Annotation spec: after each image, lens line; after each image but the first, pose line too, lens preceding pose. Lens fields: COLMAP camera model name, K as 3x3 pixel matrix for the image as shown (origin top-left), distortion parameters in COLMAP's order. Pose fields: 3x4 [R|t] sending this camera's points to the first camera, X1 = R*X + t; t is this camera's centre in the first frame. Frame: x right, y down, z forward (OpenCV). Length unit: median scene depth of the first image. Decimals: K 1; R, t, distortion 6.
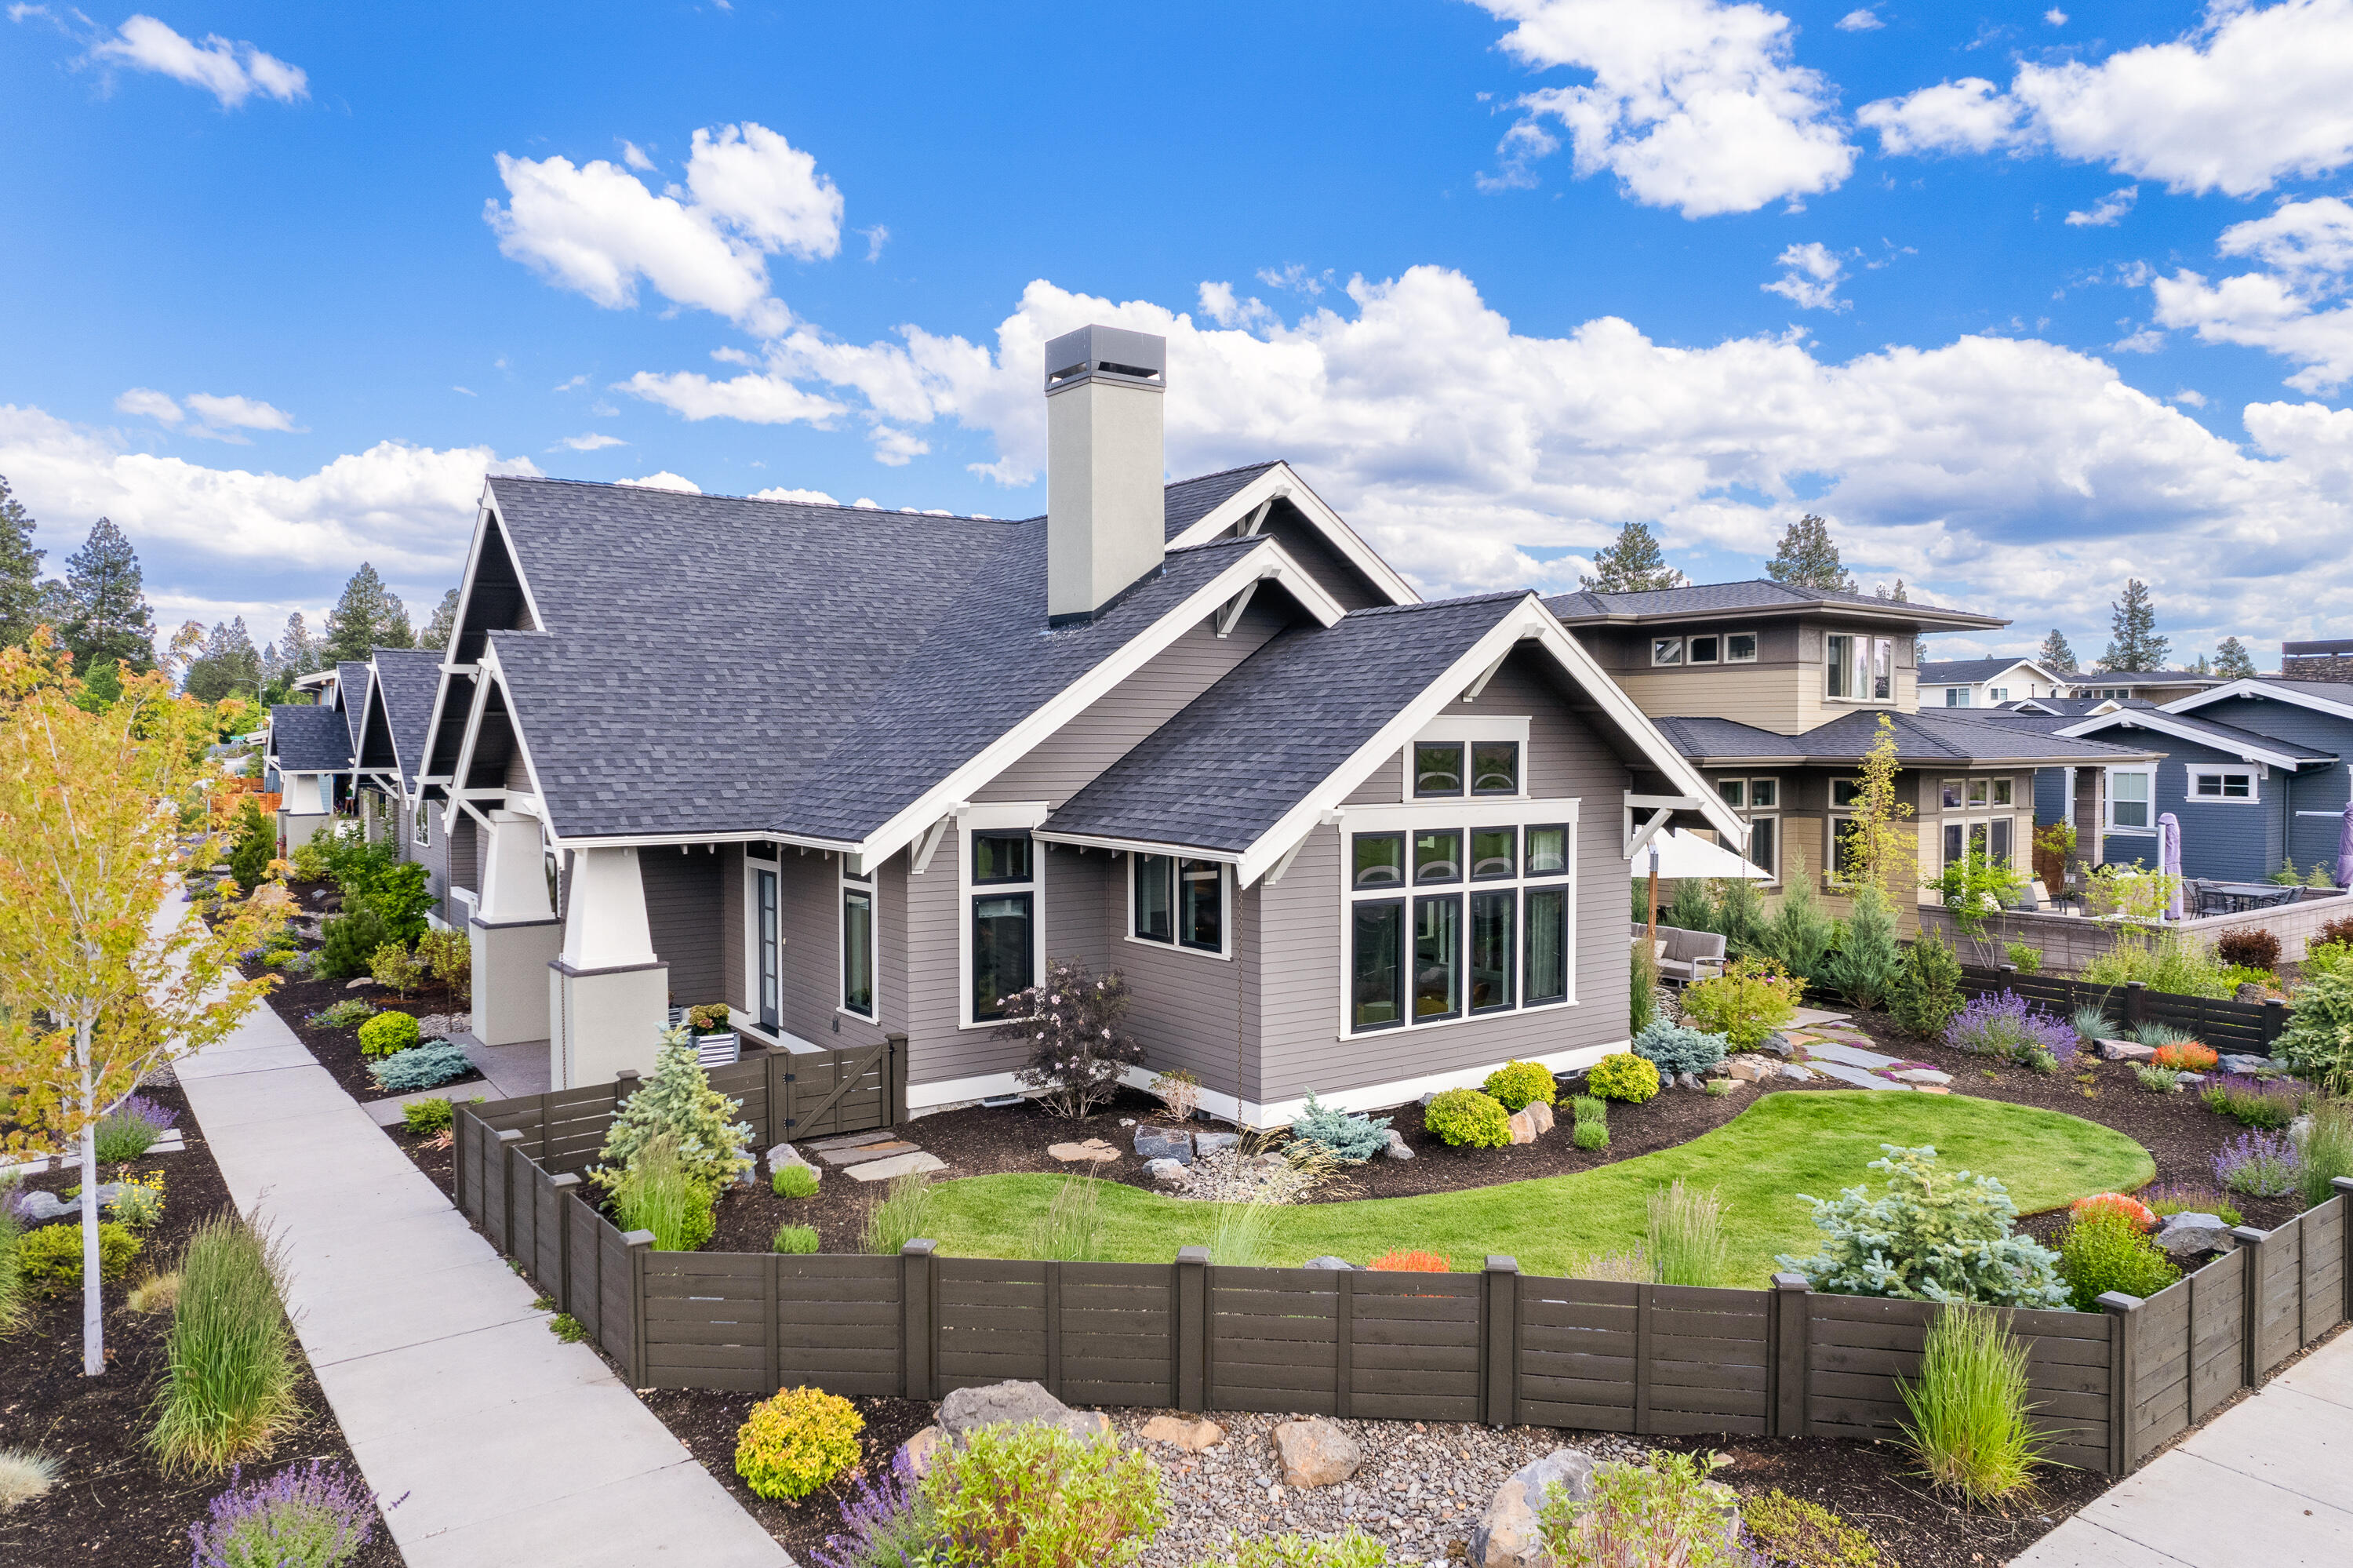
lens RADIAL K [[1545.8, 0, 1176.5], [0, 1545.8, 784.0], [0, 0, 1]] dist [-0.058189, 0.059594]
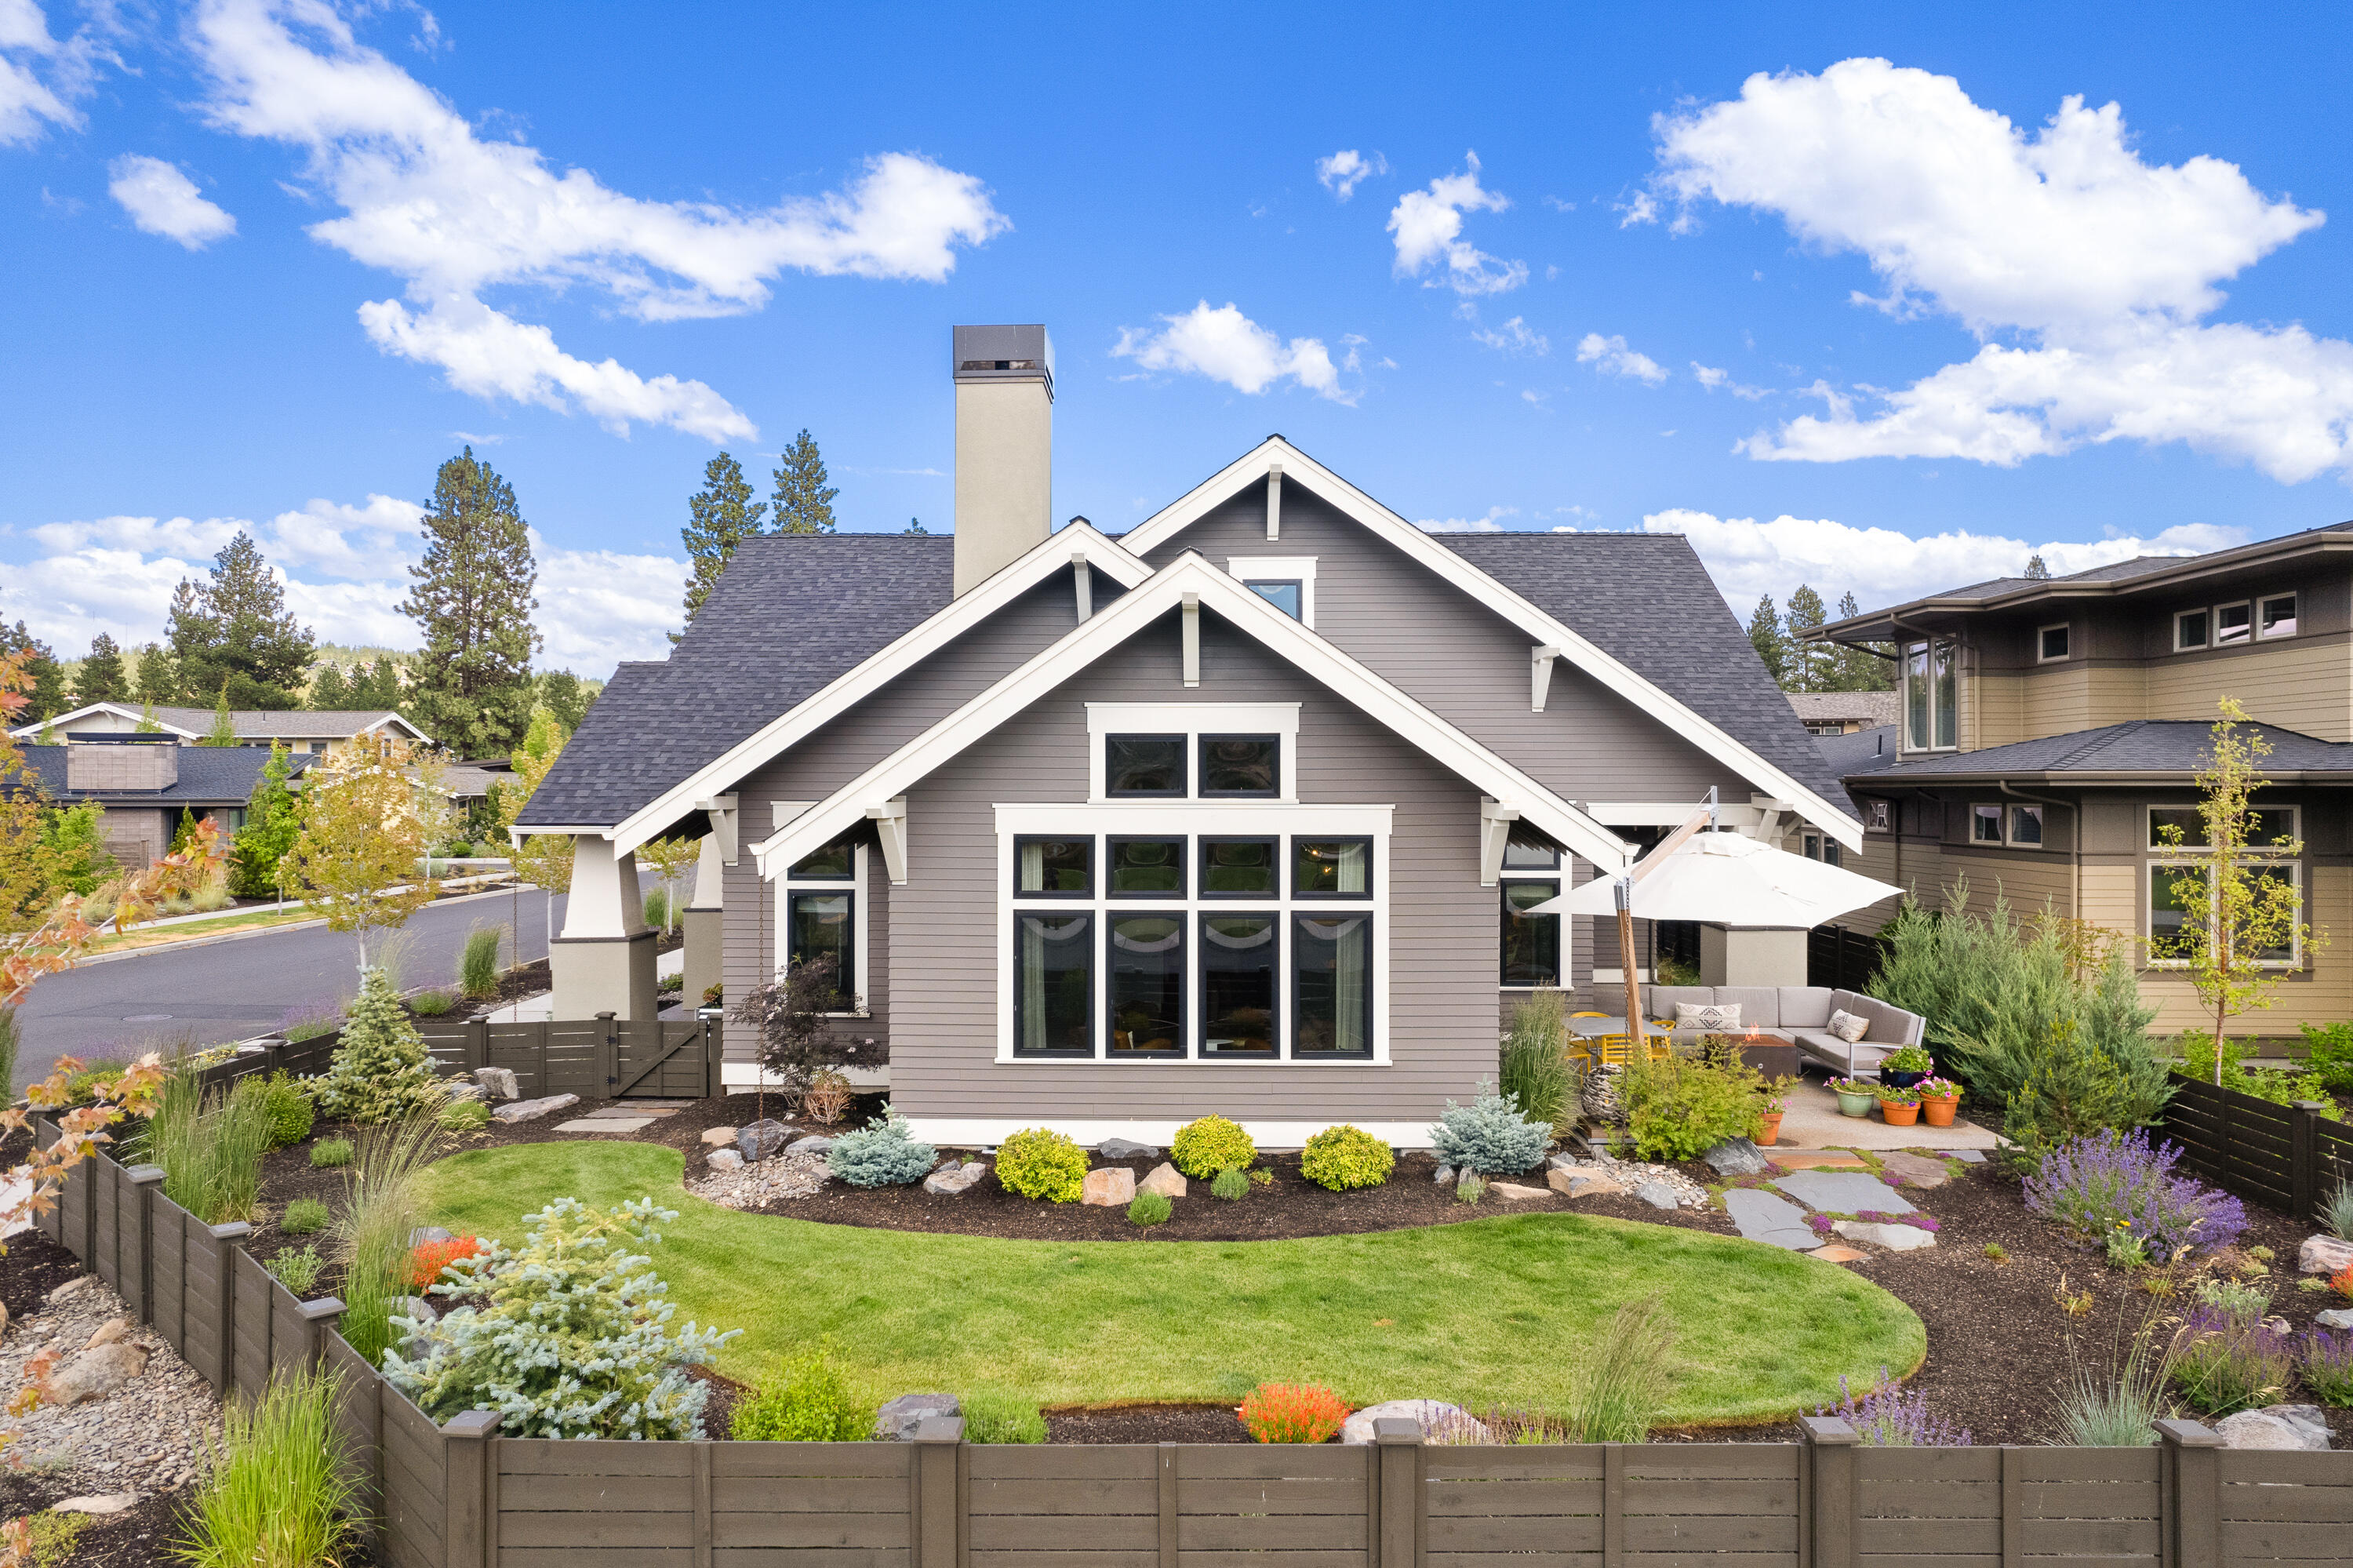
lens RADIAL K [[1532.6, 0, 1213.0], [0, 1532.6, 793.9], [0, 0, 1]] dist [-0.067139, 0.057828]
pose [[0.807765, 0.003552, -0.589495, 0.682332], [-0.018593, 0.999638, -0.019454, 0.021484], [0.589212, 0.026675, 0.807538, 0.321137]]
